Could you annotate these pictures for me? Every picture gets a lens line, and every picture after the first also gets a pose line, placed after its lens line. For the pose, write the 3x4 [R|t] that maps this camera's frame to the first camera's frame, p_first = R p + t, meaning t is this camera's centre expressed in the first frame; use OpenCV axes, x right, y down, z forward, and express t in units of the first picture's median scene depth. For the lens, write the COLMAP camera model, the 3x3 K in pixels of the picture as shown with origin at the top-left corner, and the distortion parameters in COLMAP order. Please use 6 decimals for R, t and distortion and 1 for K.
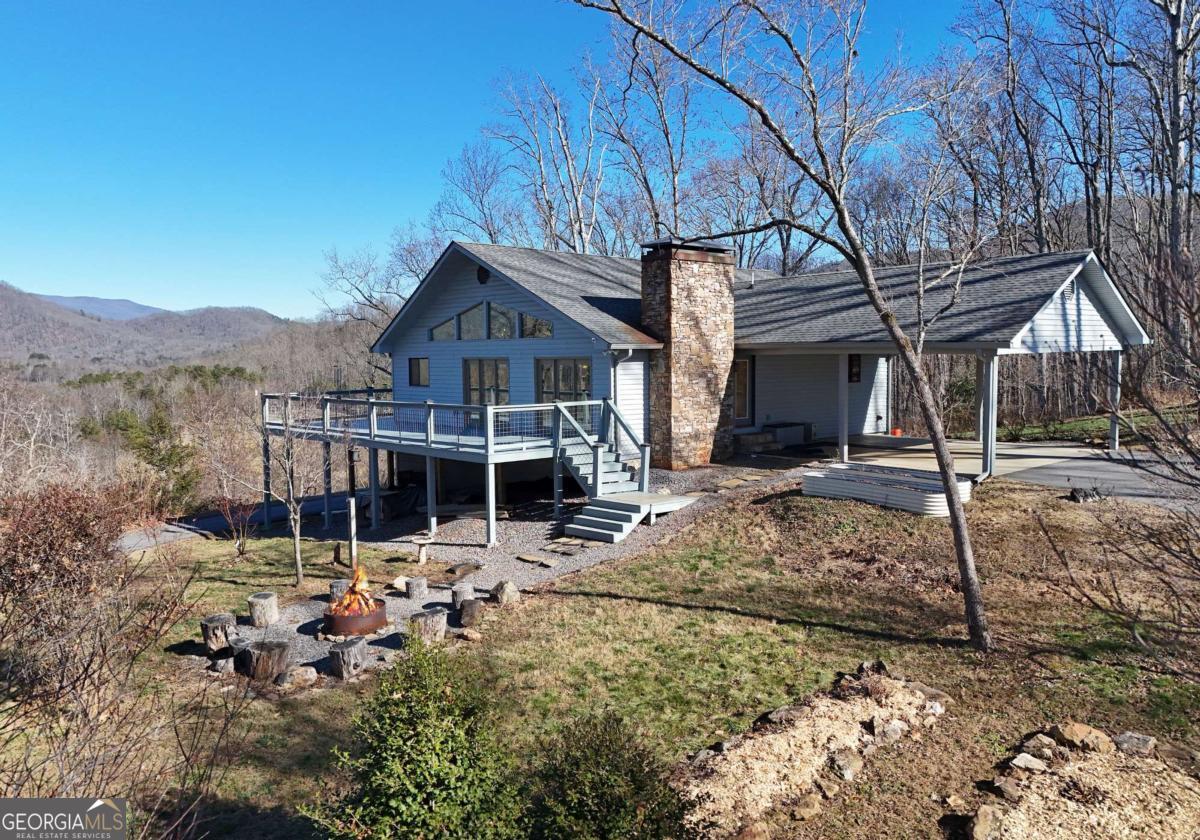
lens RADIAL K [[872.3, 0, 605.0], [0, 872.3, 421.3], [0, 0, 1]] dist [0.107174, -0.120313]
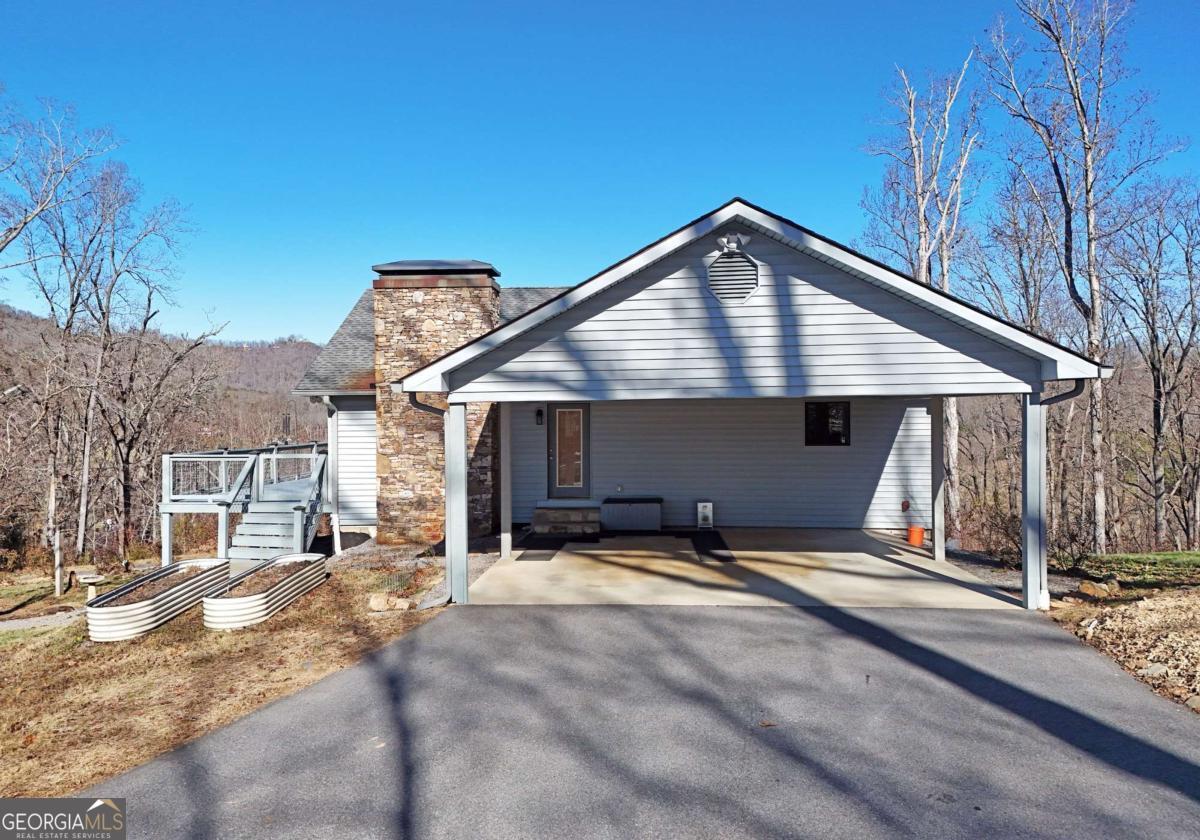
lens RADIAL K [[892.5, 0, 610.1], [0, 892.5, 412.9], [0, 0, 1]] dist [0.076532, -0.058011]
pose [[0.691065, 0.005977, -0.722767, 0.858163], [-0.052680, 0.997723, -0.042118, -0.042696], [0.720870, 0.067181, 0.689807, 0.582500]]
